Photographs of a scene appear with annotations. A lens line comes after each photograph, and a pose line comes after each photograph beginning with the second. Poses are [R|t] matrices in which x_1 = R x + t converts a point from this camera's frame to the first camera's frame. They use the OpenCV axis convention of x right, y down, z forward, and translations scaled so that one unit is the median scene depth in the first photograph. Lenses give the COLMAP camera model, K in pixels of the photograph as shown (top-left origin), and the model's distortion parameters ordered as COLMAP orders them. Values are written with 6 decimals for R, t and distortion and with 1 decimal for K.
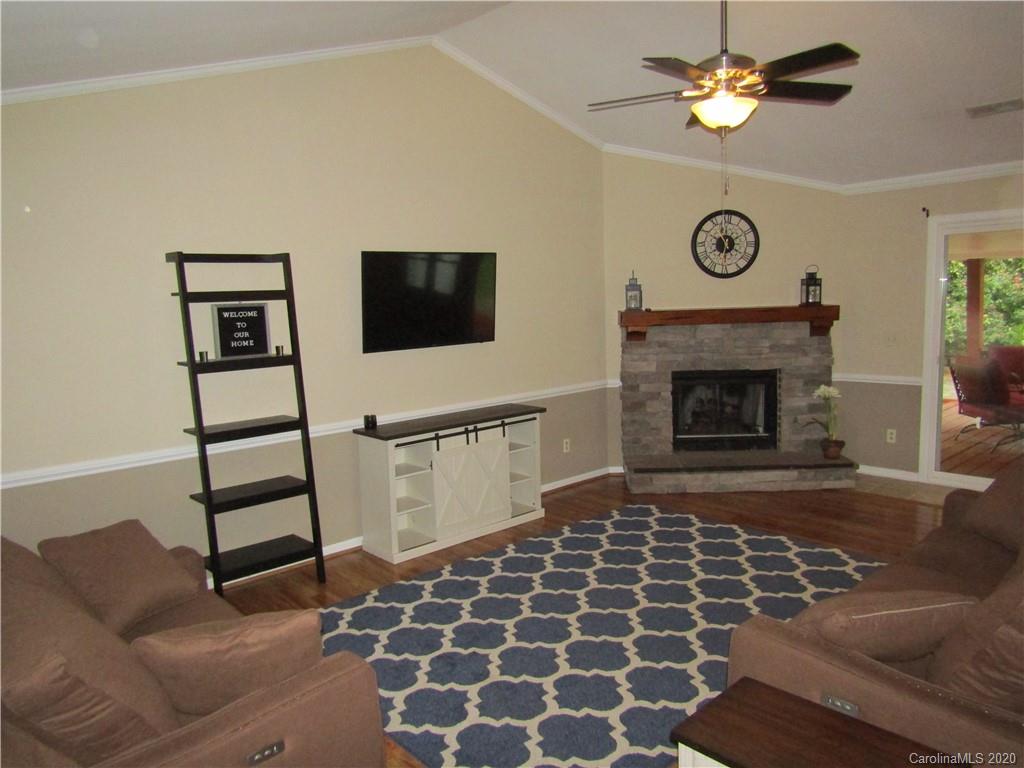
lens RADIAL K [[728.6, 0, 514.4], [0, 728.6, 380.5], [0, 0, 1]] dist [-0.007668, 0.013111]
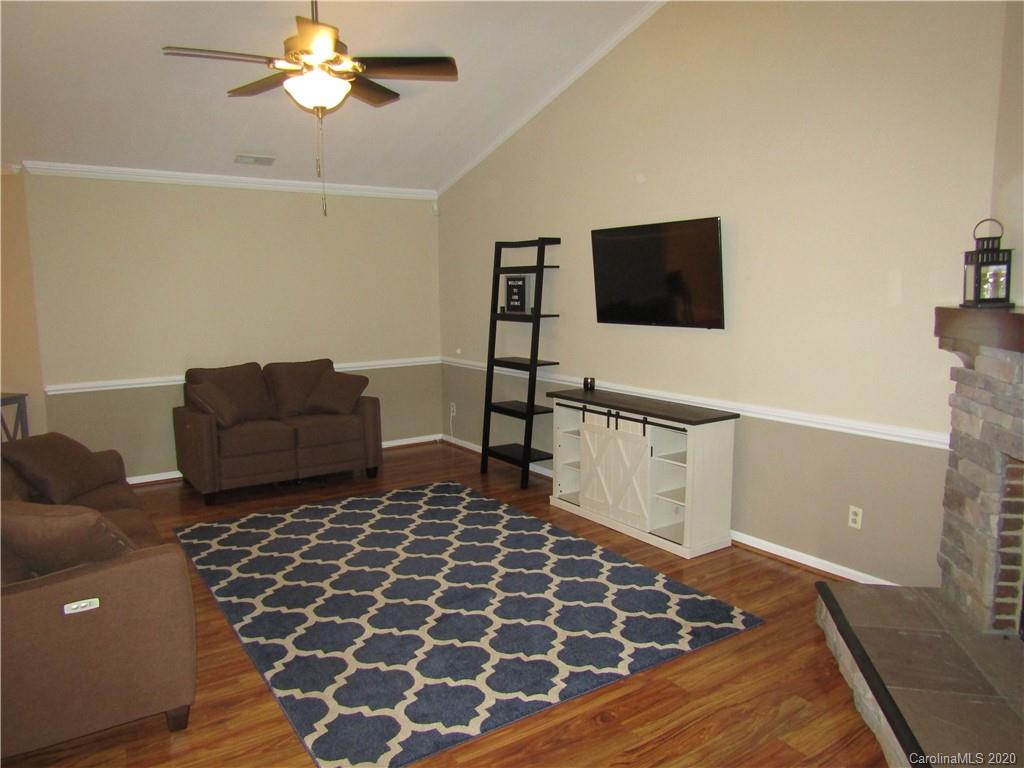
lens RADIAL K [[728.6, 0, 514.4], [0, 728.6, 386.8], [0, 0, 1]] dist [-0.007668, 0.013111]
pose [[-0.142371, 0.165455, -0.975887, 1.014799], [-0.110827, 0.977066, 0.181823, -0.144510], [0.983589, 0.134040, -0.120769, 1.142774]]
